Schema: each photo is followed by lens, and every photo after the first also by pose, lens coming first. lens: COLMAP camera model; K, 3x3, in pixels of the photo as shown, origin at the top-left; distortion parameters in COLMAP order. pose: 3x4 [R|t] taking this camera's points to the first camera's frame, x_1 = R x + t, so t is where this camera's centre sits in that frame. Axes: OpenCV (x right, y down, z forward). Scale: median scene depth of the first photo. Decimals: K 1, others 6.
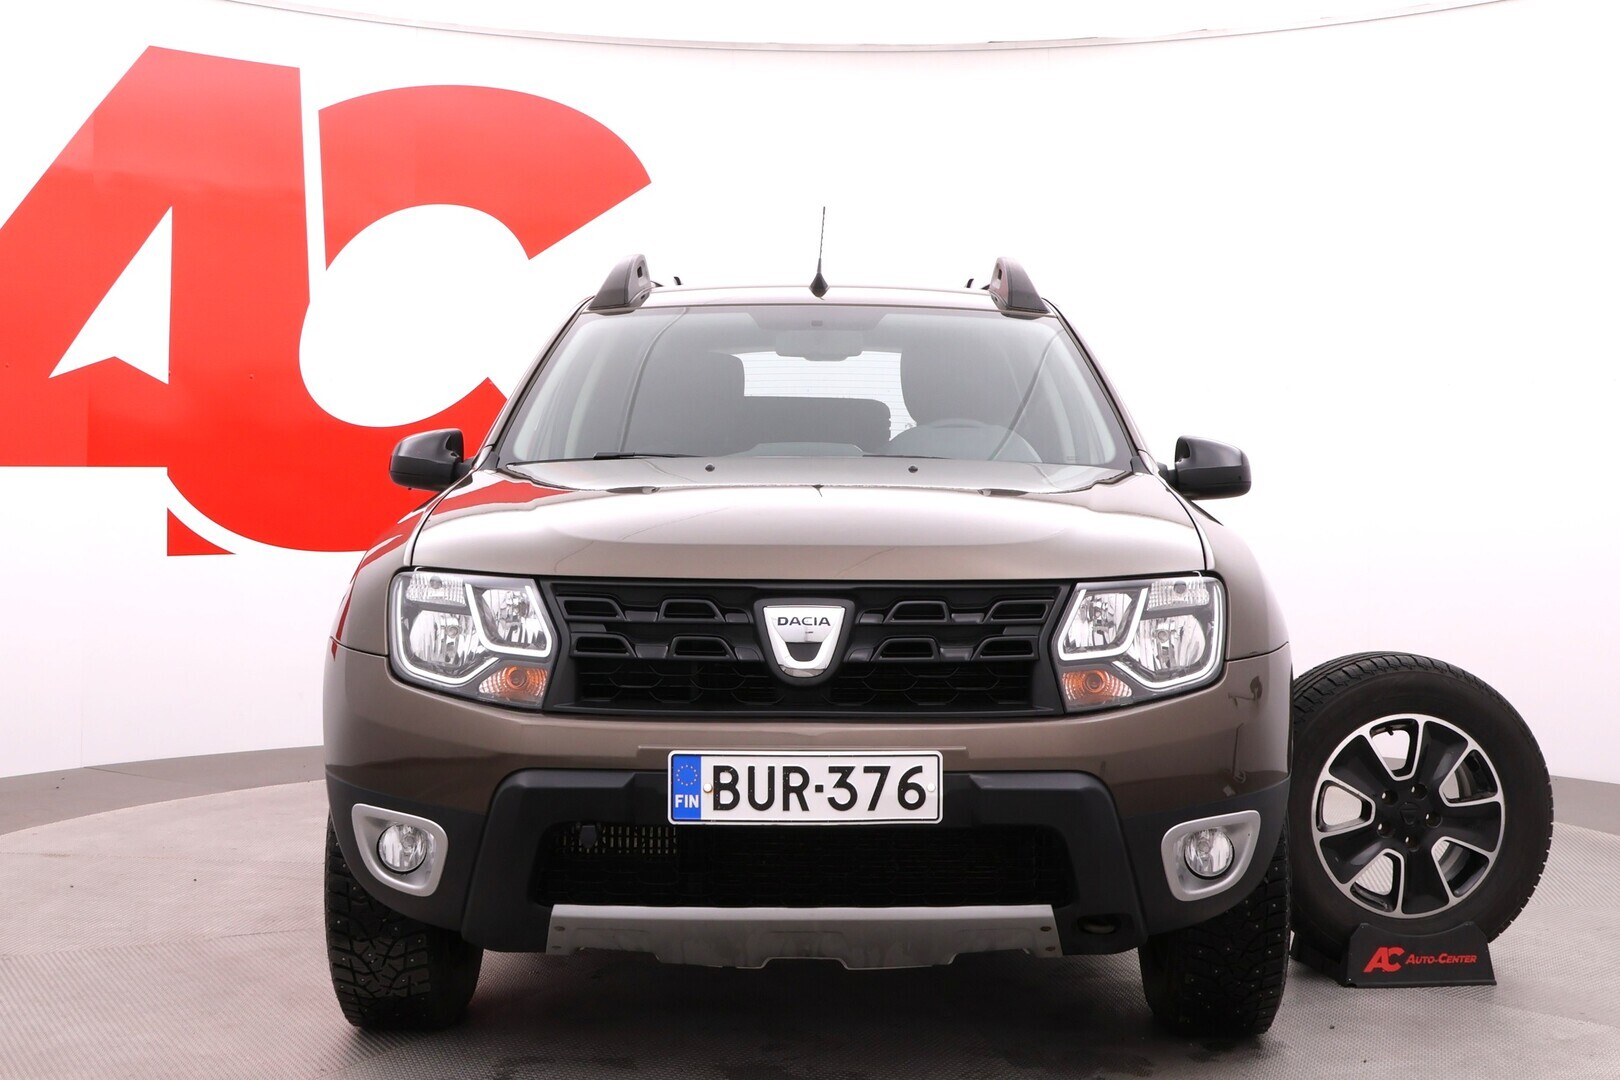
lens RADIAL K [[2687.9, 0, 810.0], [0, 2687.9, 540.0], [0, 0, 1]] dist [0.003717, -1.204406]
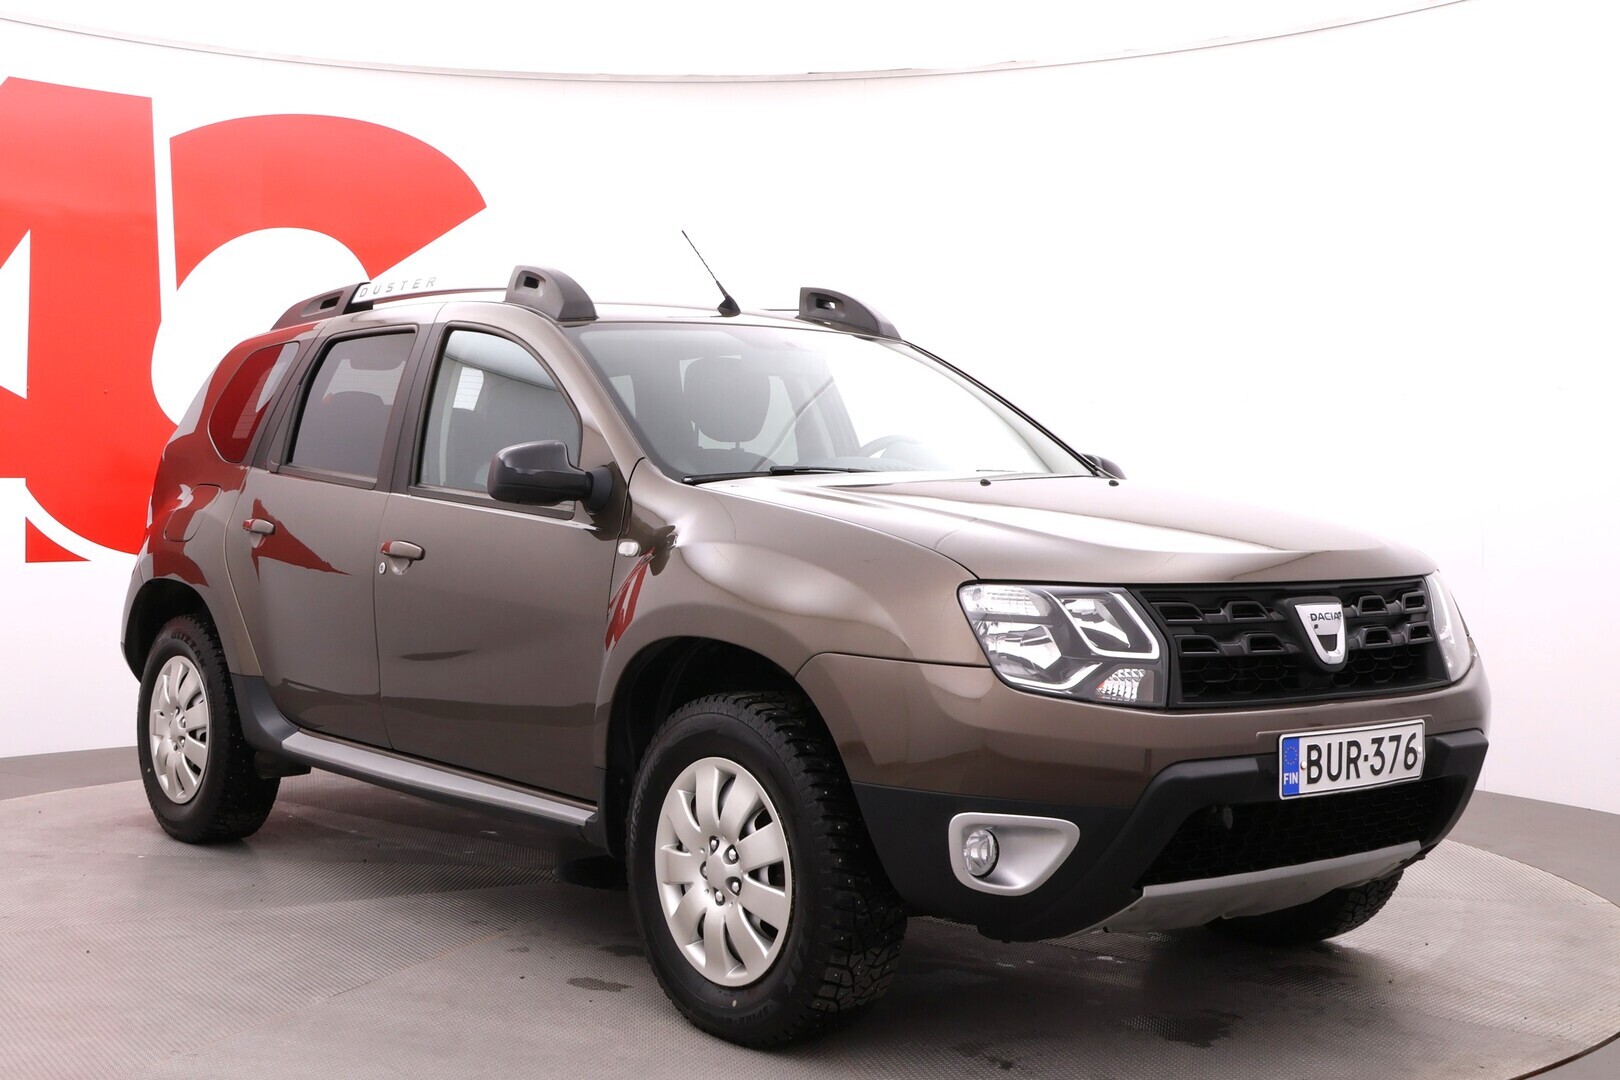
lens RADIAL K [[2687.9, 0, 810.0], [0, 2687.9, 540.0], [0, 0, 1]] dist [0.003717, -1.204406]
pose [[0.750465, -0.021212, 0.660570, -0.925303], [0.017465, 0.999772, 0.012262, -0.020376], [-0.660679, 0.002335, 0.750665, 0.278350]]
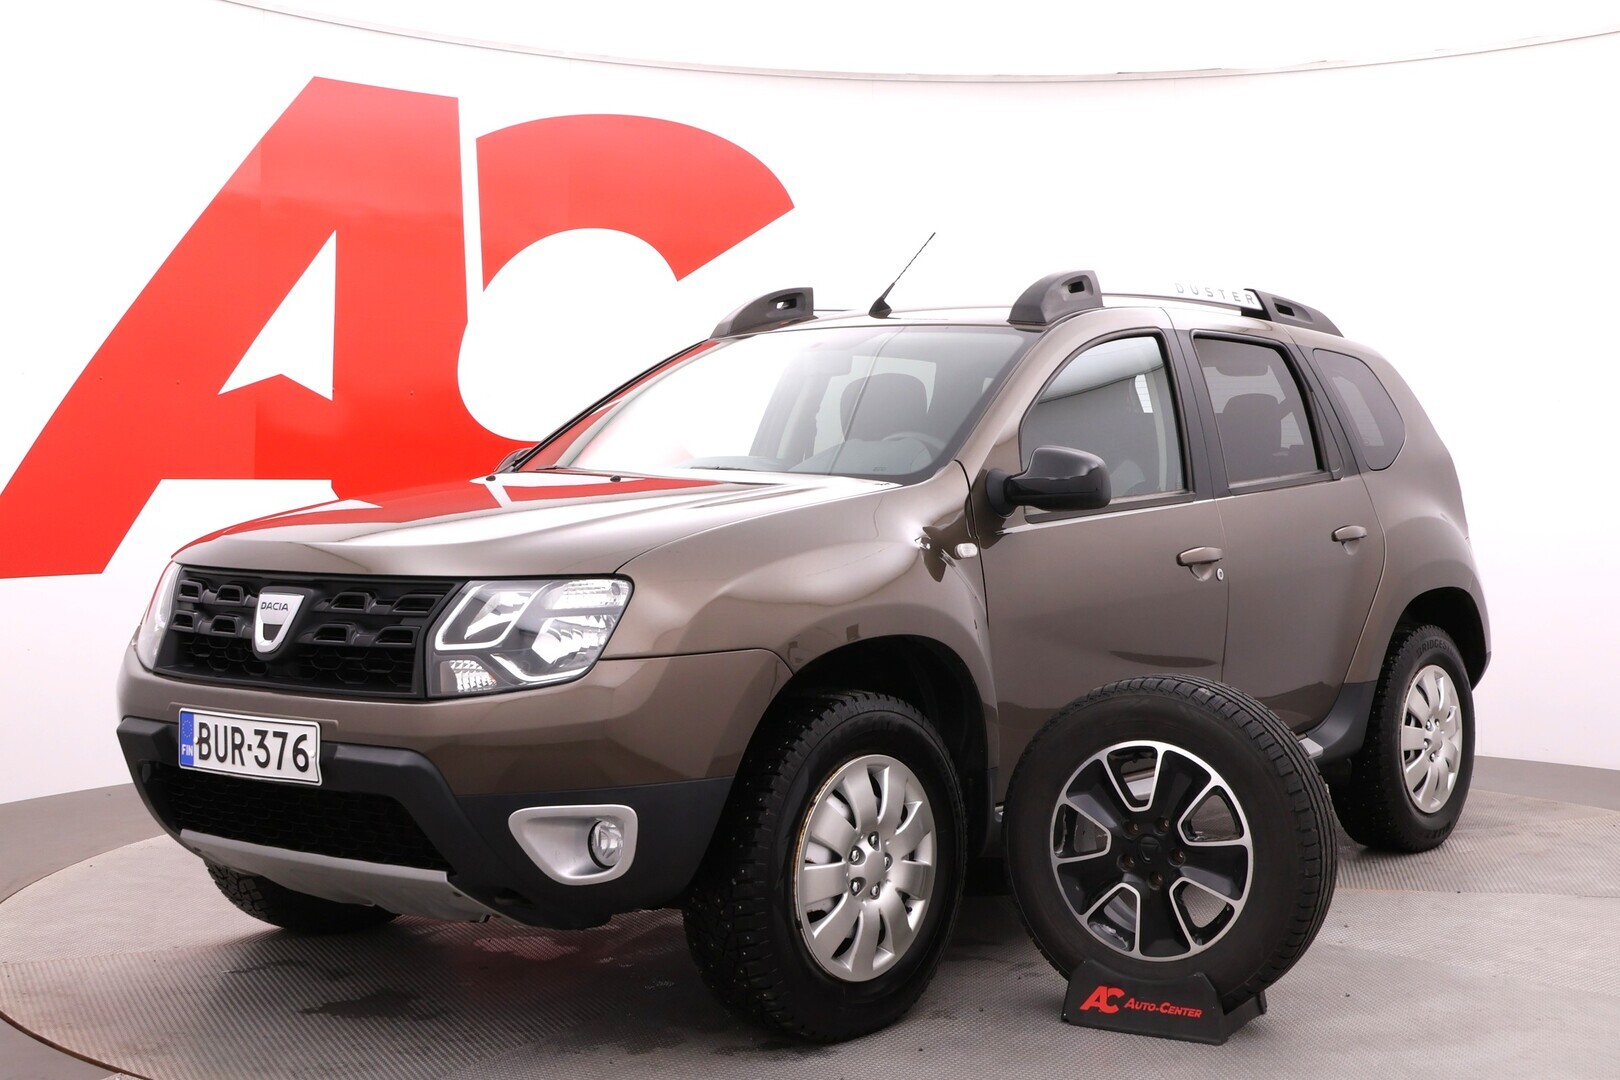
lens RADIAL K [[2687.9, 0, 810.0], [0, 2687.9, 540.0], [0, 0, 1]] dist [0.003717, -1.204406]
pose [[0.750426, 0.018664, -0.660691, 0.941228], [-0.020746, 0.999774, 0.004679, -0.008831], [0.660629, 0.010195, 0.750643, 0.273303]]
